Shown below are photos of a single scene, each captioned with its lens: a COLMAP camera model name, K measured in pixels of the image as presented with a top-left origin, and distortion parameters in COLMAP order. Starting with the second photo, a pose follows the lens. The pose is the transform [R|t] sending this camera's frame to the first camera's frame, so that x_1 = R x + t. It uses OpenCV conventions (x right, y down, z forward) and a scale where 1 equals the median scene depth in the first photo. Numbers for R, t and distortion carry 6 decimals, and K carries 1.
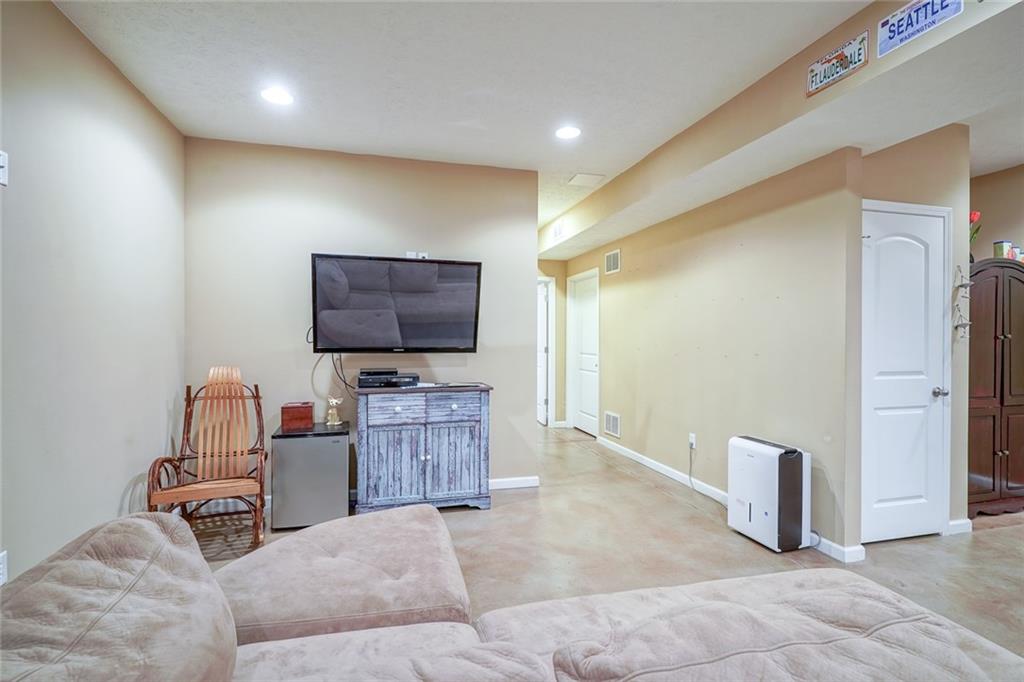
lens RADIAL K [[468.4, 0, 509.2], [0, 468.4, 340.7], [0, 0, 1]] dist [-0.000318, 0.000922]
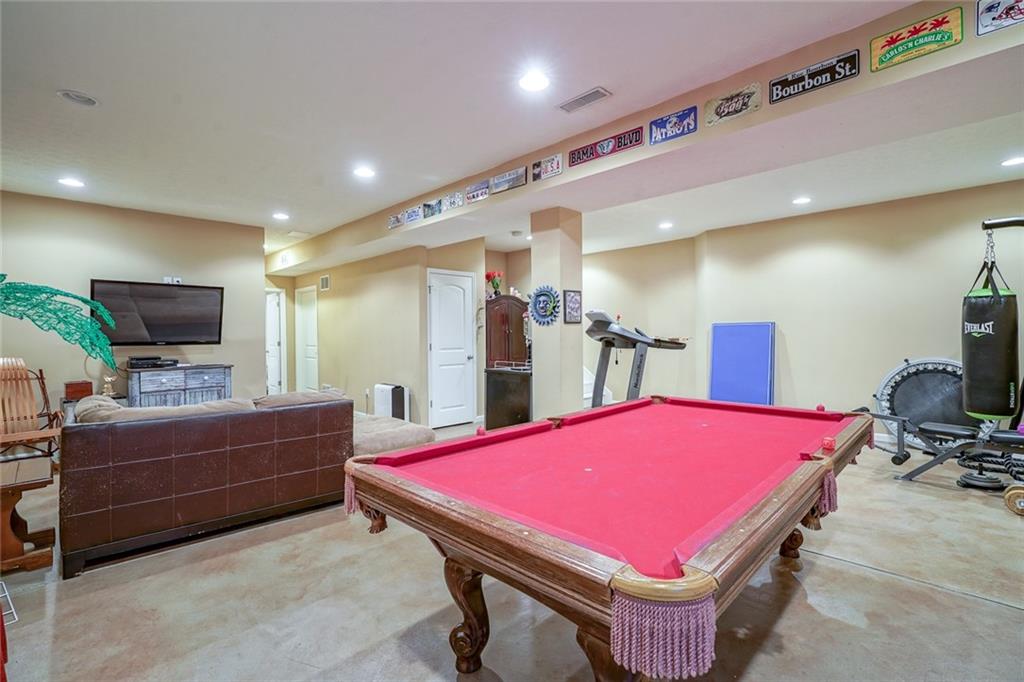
lens RADIAL K [[468.4, 0, 508.1], [0, 468.4, 342.0], [0, 0, 1]] dist [-0.000318, 0.000922]
pose [[0.876991, -0.017988, 0.480169, 0.021799], [0.012259, 0.999811, 0.015064, 0.006449], [-0.480350, -0.007324, 0.877047, -0.885320]]
